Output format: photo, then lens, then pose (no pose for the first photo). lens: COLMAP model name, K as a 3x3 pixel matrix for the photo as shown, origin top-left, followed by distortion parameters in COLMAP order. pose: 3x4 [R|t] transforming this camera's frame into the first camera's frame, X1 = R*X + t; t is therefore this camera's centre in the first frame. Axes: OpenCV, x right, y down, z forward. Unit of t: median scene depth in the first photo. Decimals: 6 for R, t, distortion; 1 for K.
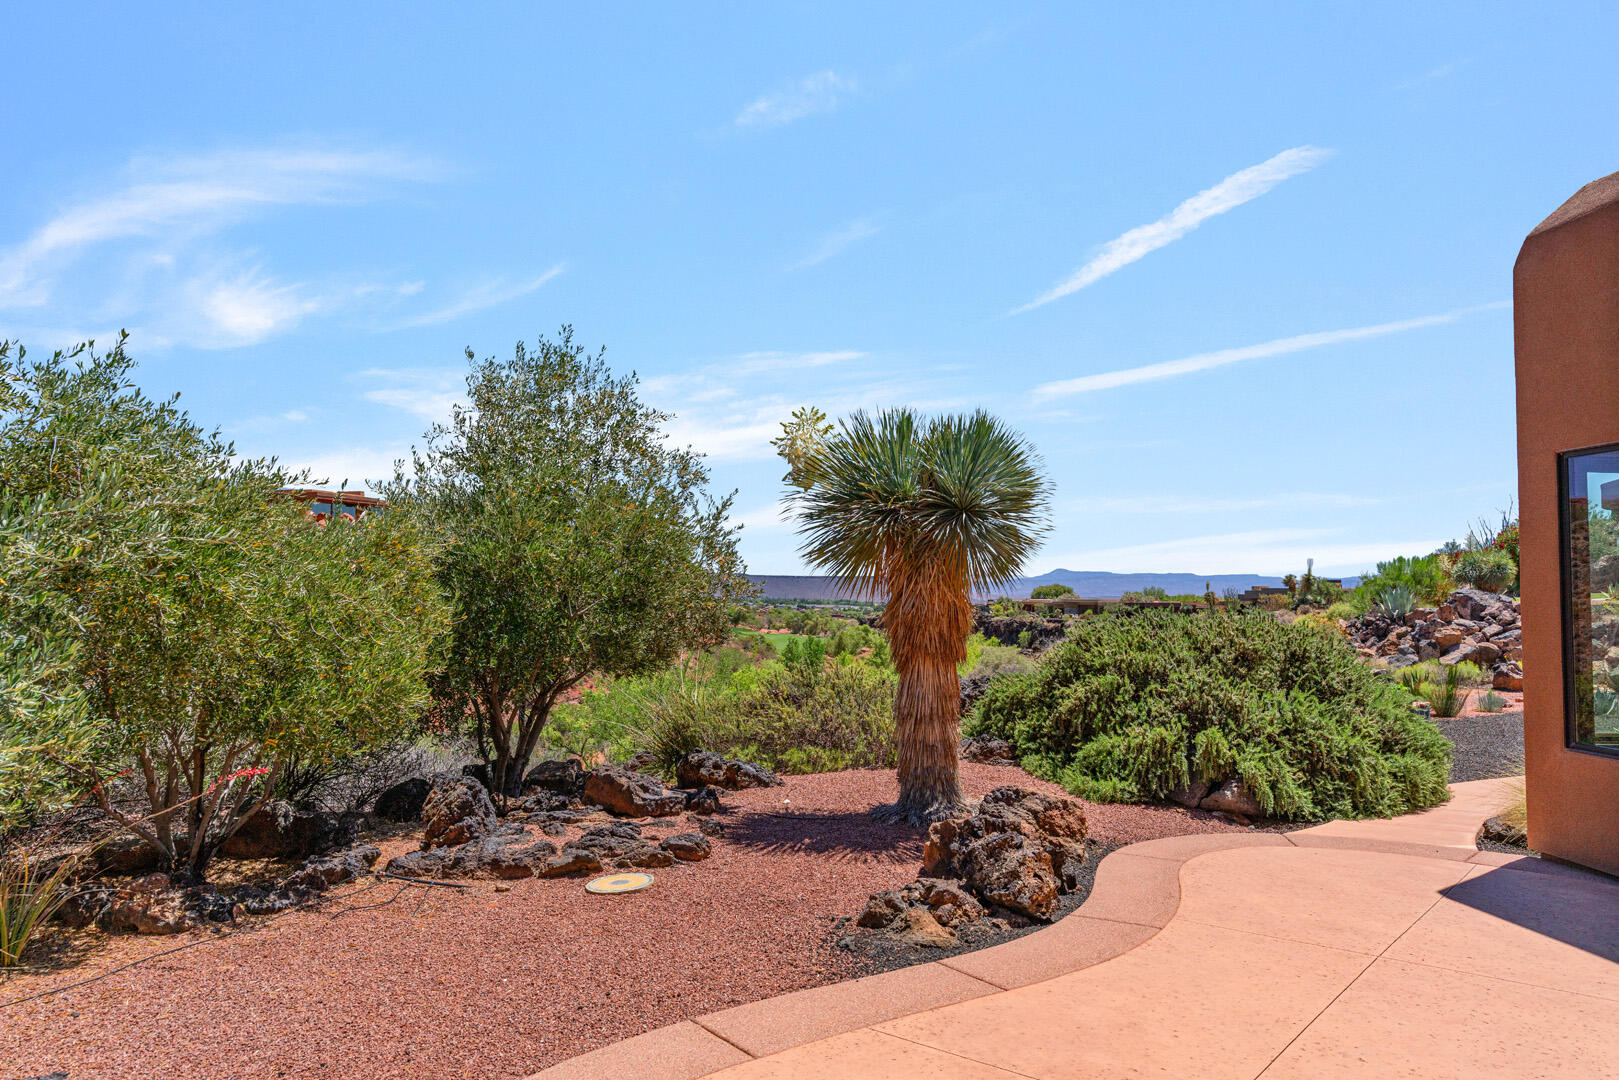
lens RADIAL K [[1164.6, 0, 807.2], [0, 1164.6, 545.1], [0, 0, 1]] dist [-0.001300, -0.000515]
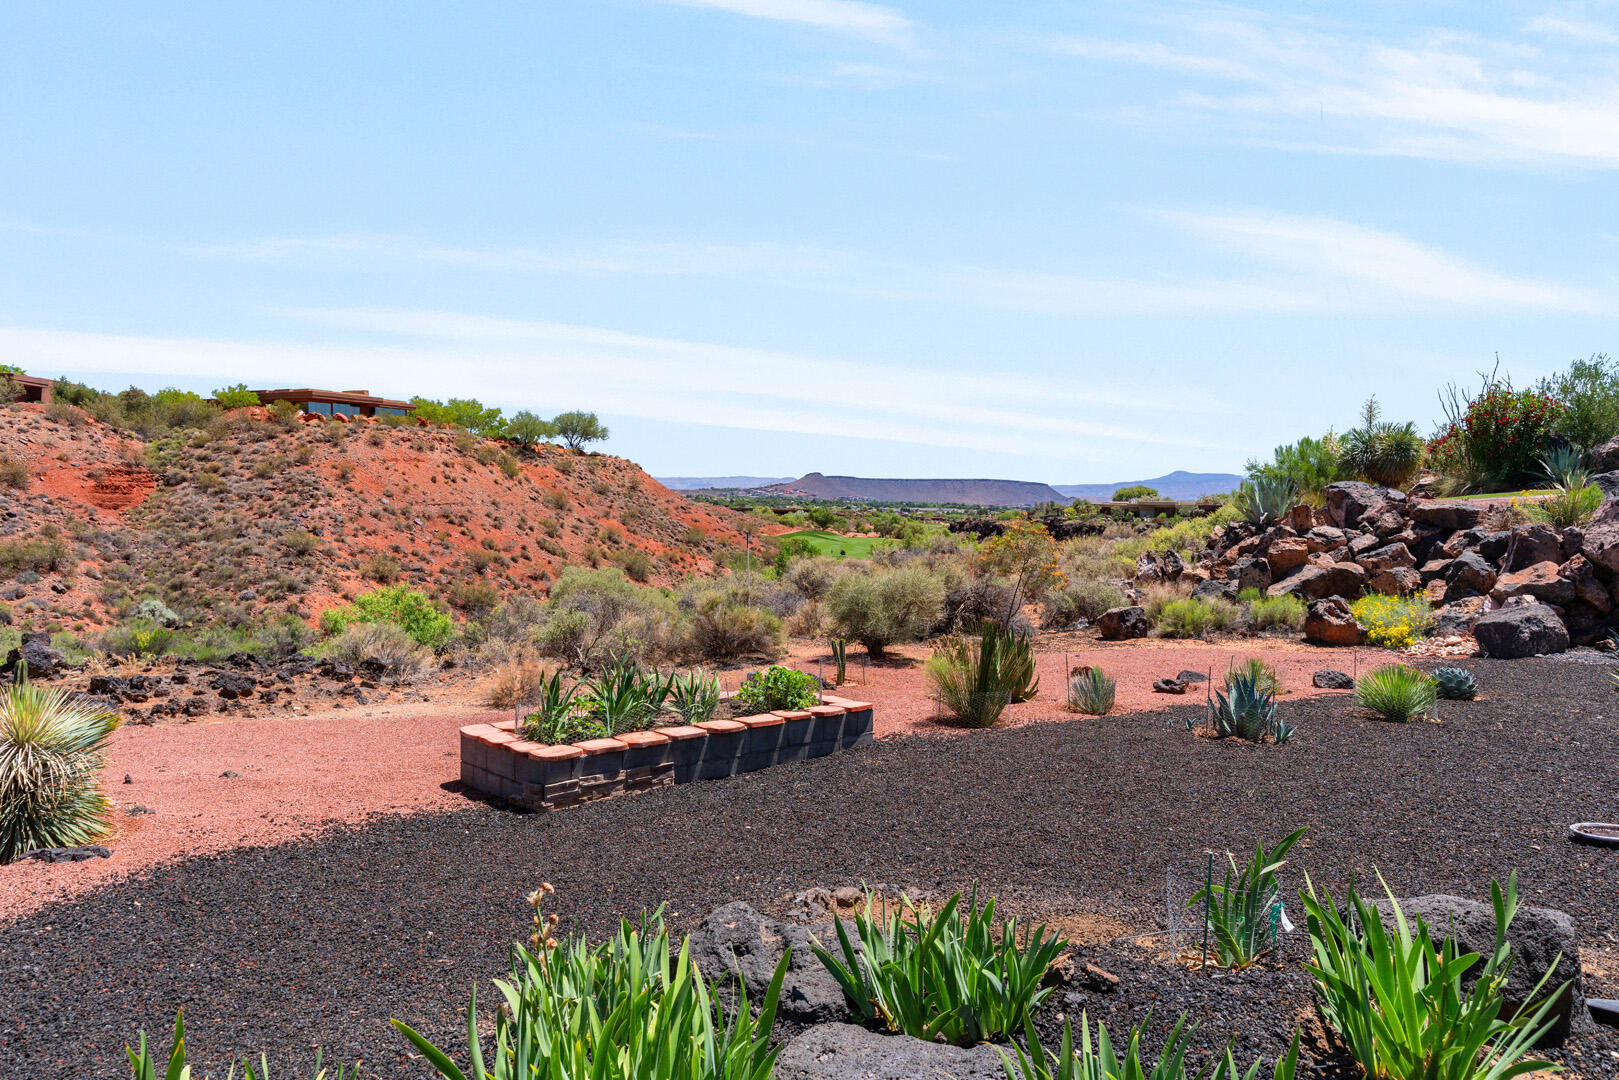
lens RADIAL K [[1164.6, 0, 809.8], [0, 1164.6, 536.1], [0, 0, 1]] dist [-0.001300, -0.000515]
pose [[0.995838, 0.001352, -0.091130, 0.325453], [0.005502, 0.997175, 0.074914, 0.017590], [0.090974, -0.075104, 0.993017, 0.309360]]
